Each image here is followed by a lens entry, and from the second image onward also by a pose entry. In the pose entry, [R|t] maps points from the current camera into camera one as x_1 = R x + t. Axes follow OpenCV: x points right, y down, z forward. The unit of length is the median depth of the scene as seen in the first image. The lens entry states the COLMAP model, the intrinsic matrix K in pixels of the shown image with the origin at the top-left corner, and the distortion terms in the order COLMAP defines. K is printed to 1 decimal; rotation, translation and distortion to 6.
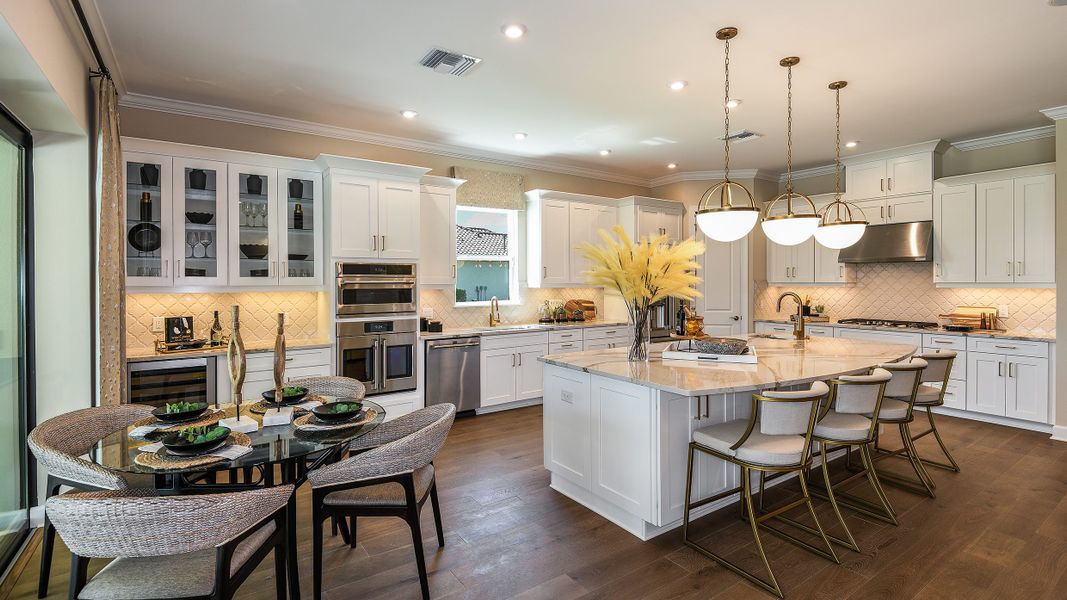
lens RADIAL K [[491.5, 0, 544.1], [0, 491.5, 283.4], [0, 0, 1]] dist [-0.007963, -0.002948]
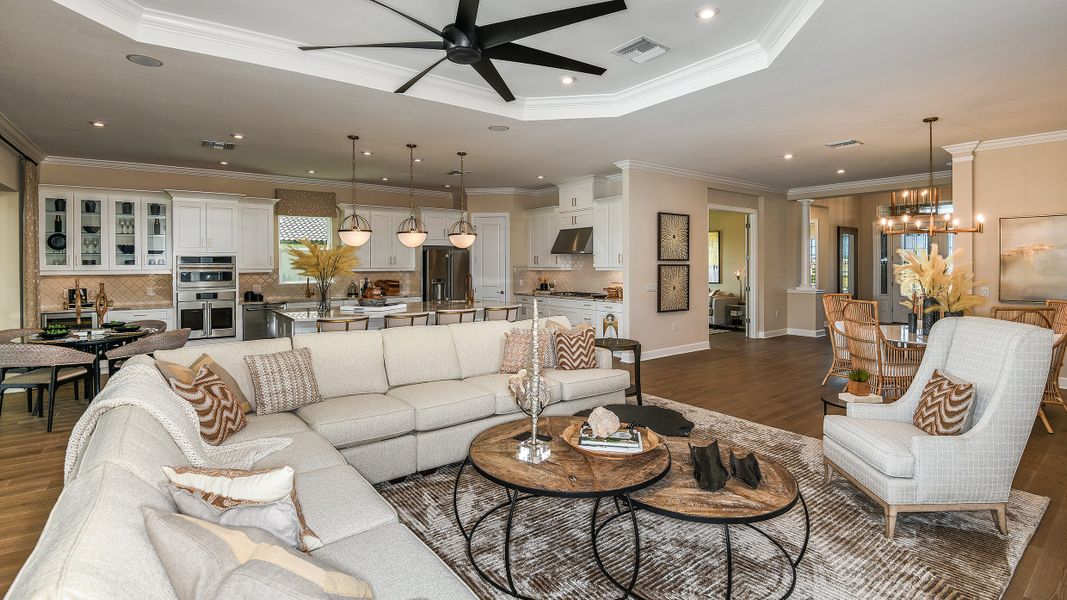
lens RADIAL K [[491.5, 0, 513.4], [0, 491.5, 265.3], [0, 0, 1]] dist [-0.007963, -0.002948]
pose [[0.999999, -0.000559, 0.000933, 0.686896], [0.000560, 0.999999, -0.000894, -0.009114], [-0.000932, 0.000894, 0.999999, -0.620924]]
